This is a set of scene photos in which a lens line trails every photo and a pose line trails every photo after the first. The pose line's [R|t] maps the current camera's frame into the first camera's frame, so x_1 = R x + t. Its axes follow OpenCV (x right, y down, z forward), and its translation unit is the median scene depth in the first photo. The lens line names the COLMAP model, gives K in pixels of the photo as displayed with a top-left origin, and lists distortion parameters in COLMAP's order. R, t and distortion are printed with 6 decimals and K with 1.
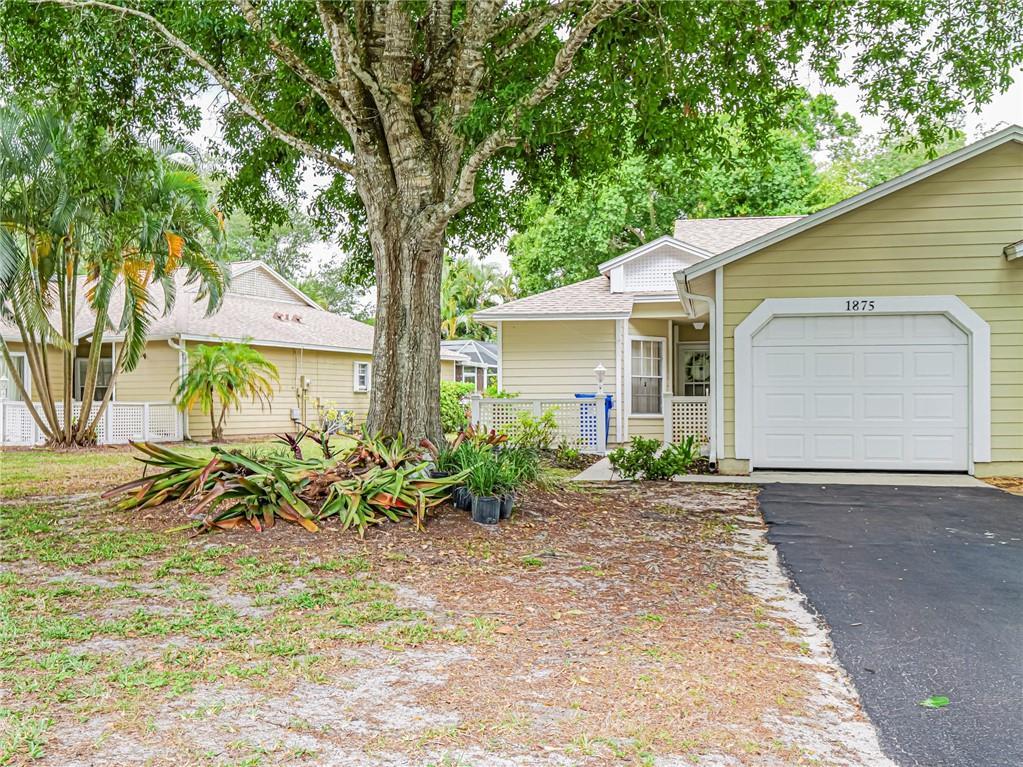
lens RADIAL K [[1013.2, 0, 511.5], [0, 1013.2, 385.2], [0, 0, 1]] dist [0.002140, 0.000000]
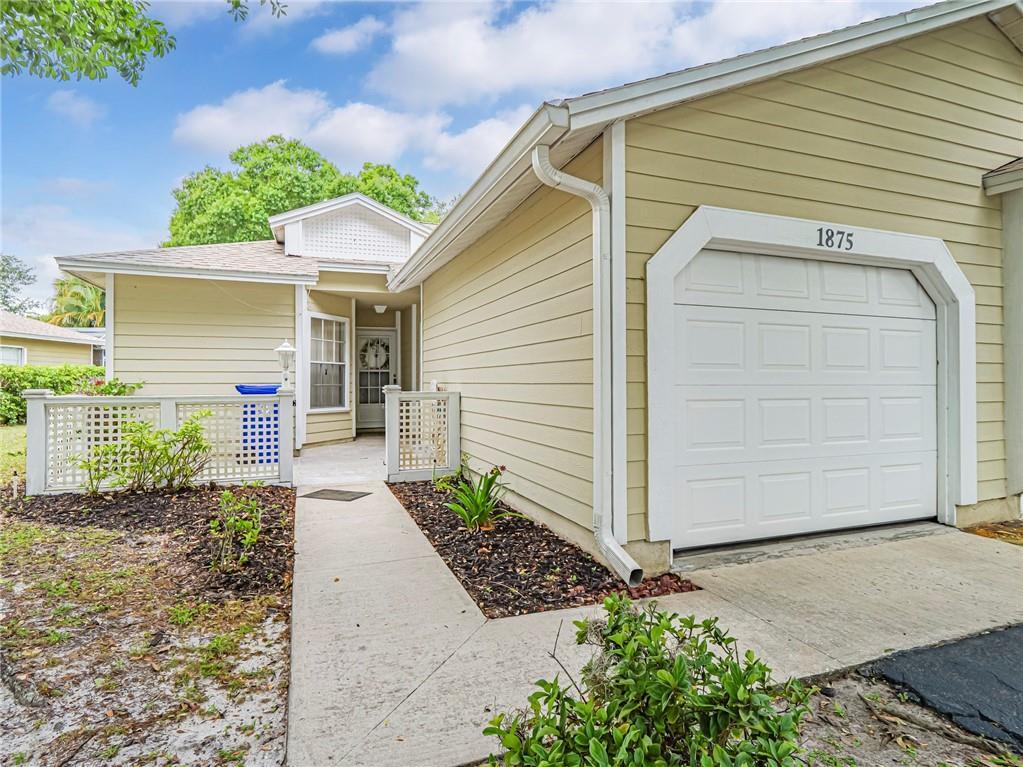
lens RADIAL K [[531.1, 0, 492.1], [0, 531.1, 369.7], [0, 0, 1]] dist [-0.006420, -0.001894]
pose [[0.855246, 0.009713, 0.518131, 0.023076], [-0.010052, 0.999947, -0.002153, -0.003205], [-0.518125, -0.003367, 0.855298, 0.566317]]
